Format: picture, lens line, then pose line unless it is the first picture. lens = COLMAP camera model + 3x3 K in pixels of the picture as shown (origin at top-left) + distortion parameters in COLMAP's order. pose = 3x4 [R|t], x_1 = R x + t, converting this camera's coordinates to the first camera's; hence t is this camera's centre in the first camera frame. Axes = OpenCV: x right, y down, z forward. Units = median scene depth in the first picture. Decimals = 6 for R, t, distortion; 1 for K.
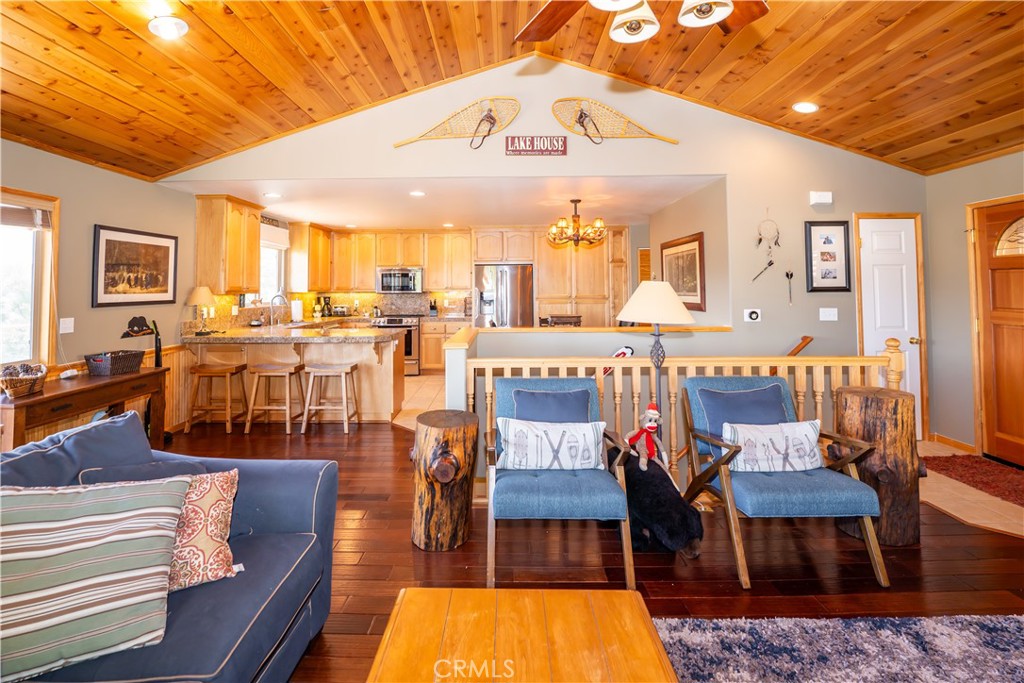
lens RADIAL K [[486.1, 0, 485.2], [0, 486.1, 261.8], [0, 0, 1]] dist [-0.009344, -0.000111]
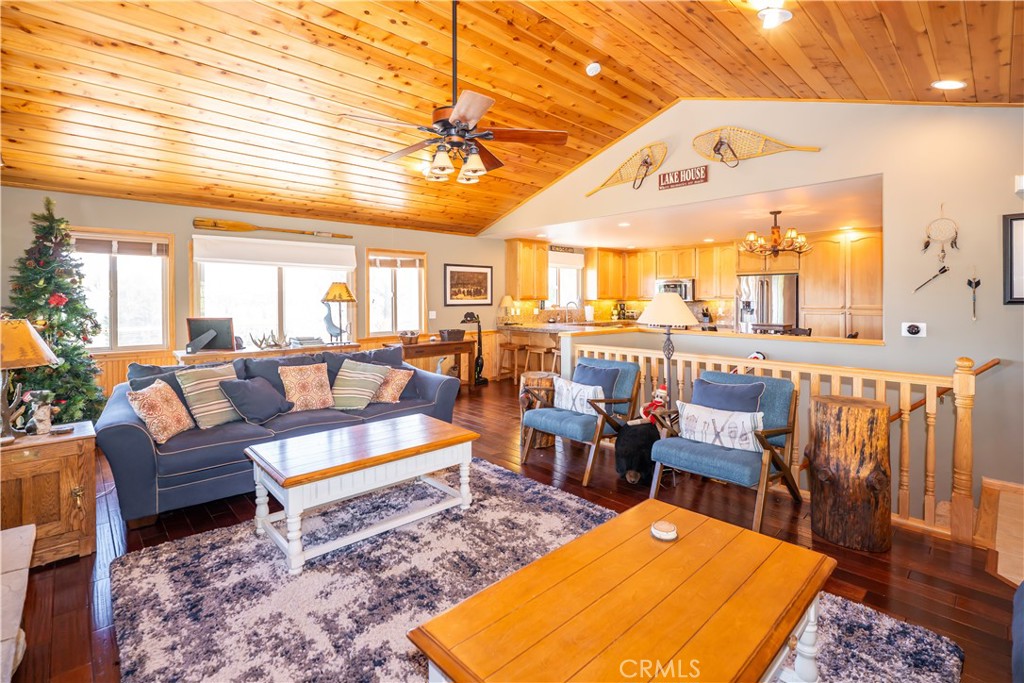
lens RADIAL K [[460.7, 0, 505.6], [0, 460.7, 294.6], [0, 0, 1]] dist [0.008577, 0.000036]
pose [[0.701176, 0.000649, -0.712988, 0.569151], [0.034336, 0.998809, 0.034676, -0.007623], [0.712161, -0.048795, 0.700319, -0.106275]]
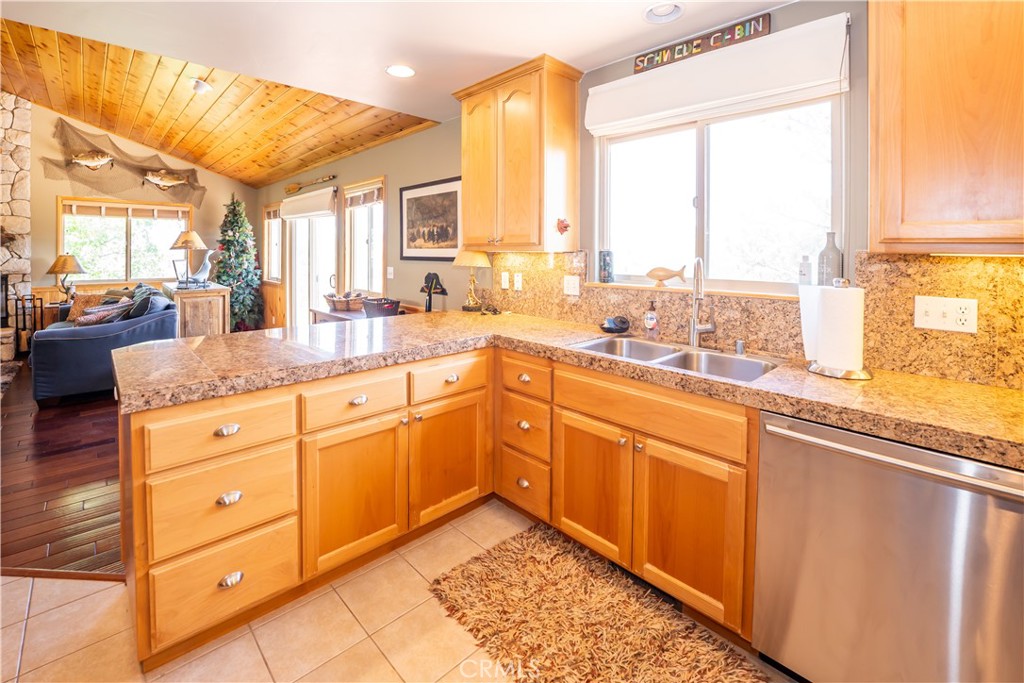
lens RADIAL K [[446.6, 0, 512.9], [0, 446.6, 257.8], [0, 0, 1]] dist [-0.032468, 0.003426]
pose [[-0.684354, 0.014404, -0.729008, -0.171643], [0.036950, 0.999205, -0.014944, 0.095696], [0.728213, -0.037164, -0.684343, 1.596792]]
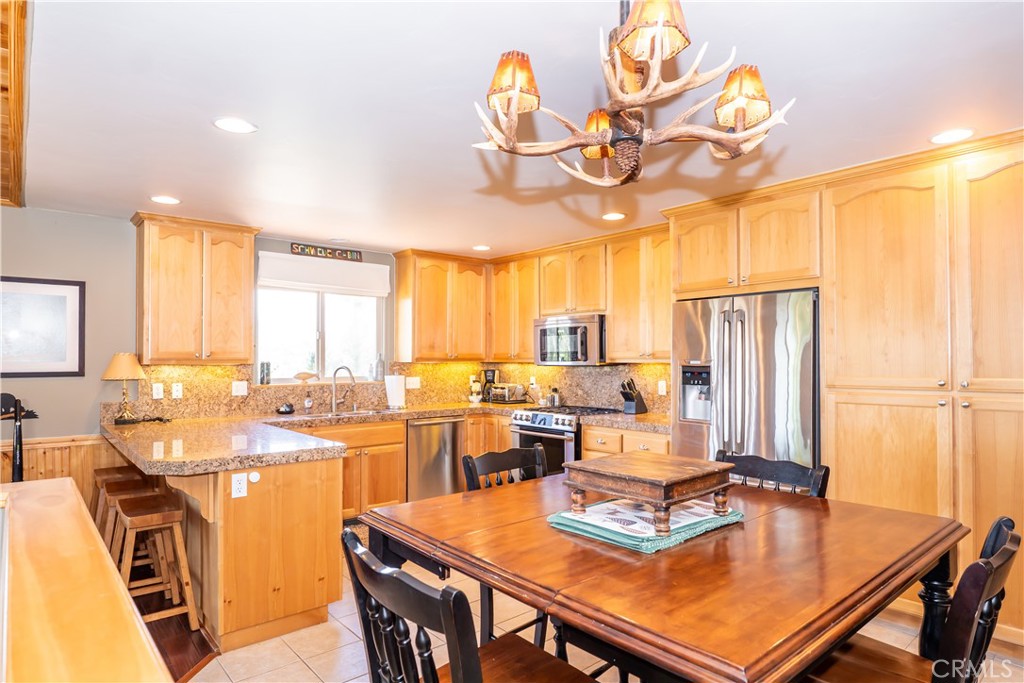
lens RADIAL K [[573.4, 0, 494.1], [0, 573.4, 349.2], [0, 0, 1]] dist [-0.017391, -0.002661]
pose [[0.666965, -0.008322, -0.745043, 0.400984], [0.039045, 0.998954, 0.023795, 0.050495], [0.744066, -0.044961, 0.666592, 0.920255]]
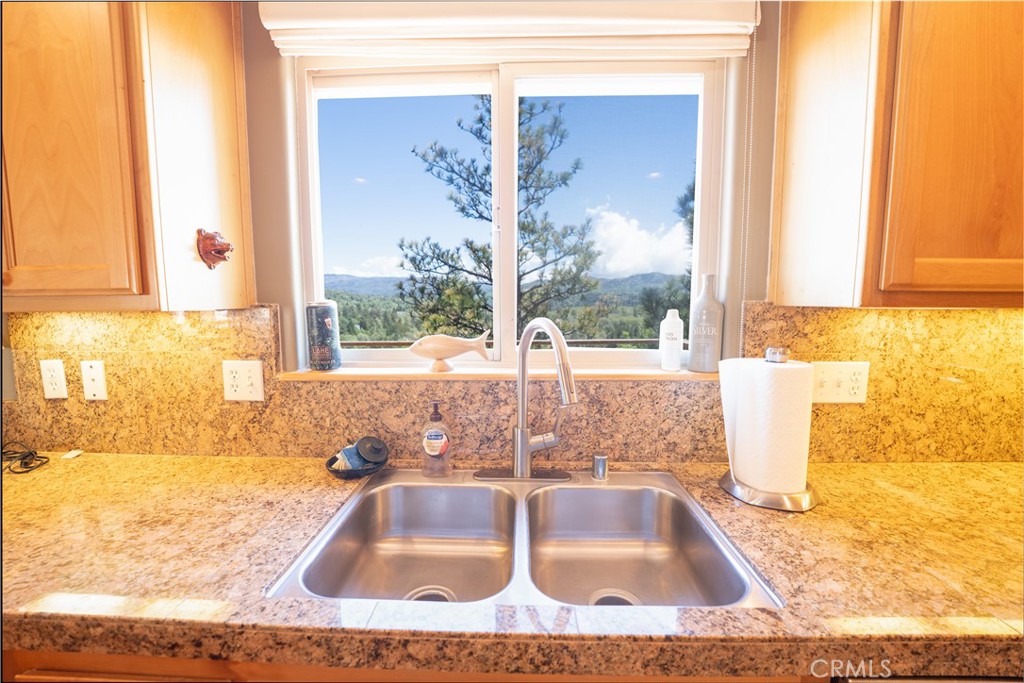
lens RADIAL K [[418.1, 0, 508.1], [0, 418.1, 342.9], [0, 0, 1]] dist [-0.029641, 0.002539]
pose [[0.008370, 0.114085, -0.993436, -0.398202], [0.057377, 0.991779, 0.114378, 0.083332], [0.998318, -0.057958, 0.001755, 1.415674]]
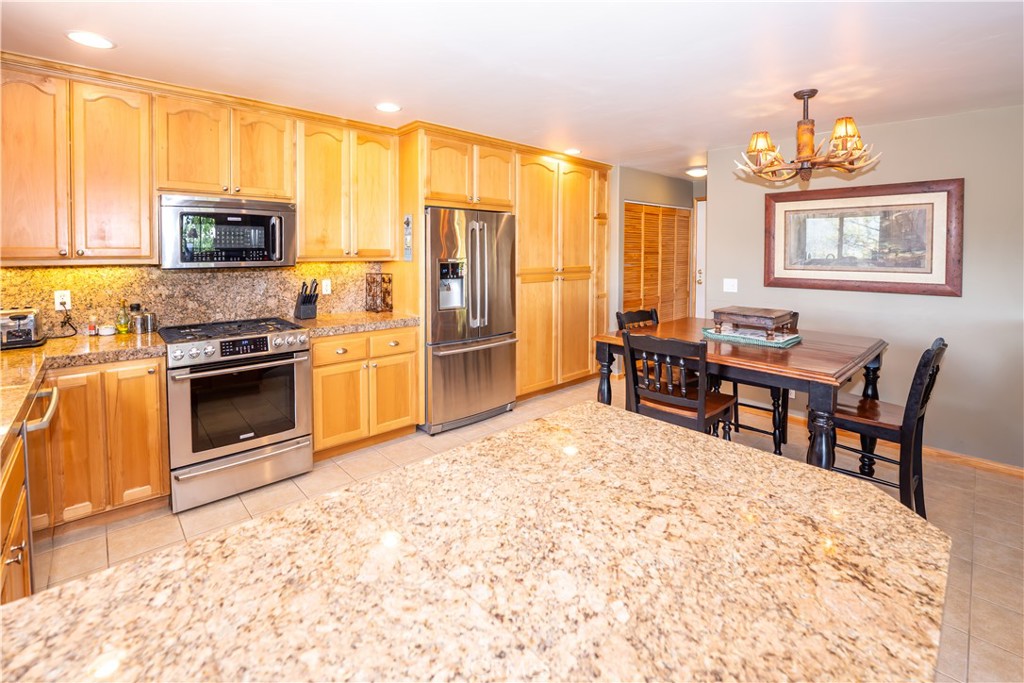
lens RADIAL K [[446.6, 0, 509.2], [0, 446.6, 261.2], [0, 0, 1]] dist [-0.032468, 0.003426]
pose [[0.705525, -0.007899, 0.708641, -0.463984], [-0.045608, 0.997359, 0.056524, 0.052669], [-0.707216, -0.072199, 0.703301, 1.050884]]
